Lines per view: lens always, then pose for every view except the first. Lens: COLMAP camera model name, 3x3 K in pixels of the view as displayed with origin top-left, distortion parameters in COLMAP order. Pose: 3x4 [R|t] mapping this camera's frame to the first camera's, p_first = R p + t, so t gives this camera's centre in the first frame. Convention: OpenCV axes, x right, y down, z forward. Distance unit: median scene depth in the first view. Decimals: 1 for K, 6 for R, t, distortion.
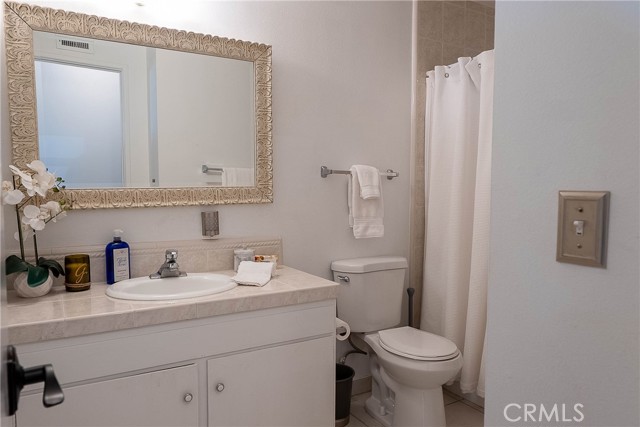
lens RADIAL K [[454.0, 0, 319.9], [0, 454.0, 213.4], [0, 0, 1]] dist [0.004214, 0.001013]
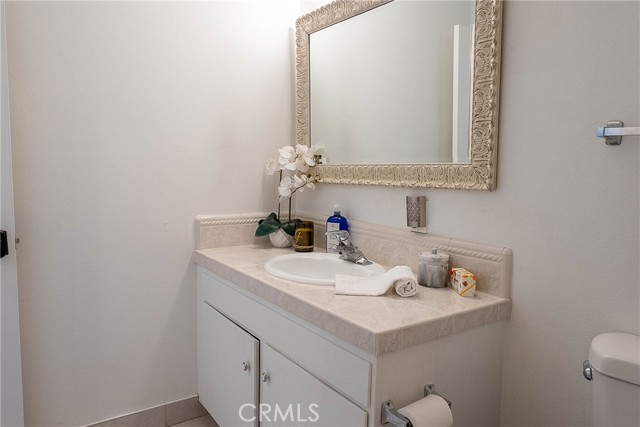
lens RADIAL K [[454.0, 0, 319.5], [0, 454.0, 214.4], [0, 0, 1]] dist [0.004214, 0.001013]
pose [[0.042938, 0.115678, -0.992358, 0.506597], [-0.062710, 0.991628, 0.112879, -0.048541], [0.997108, 0.057384, 0.049833, 0.781302]]
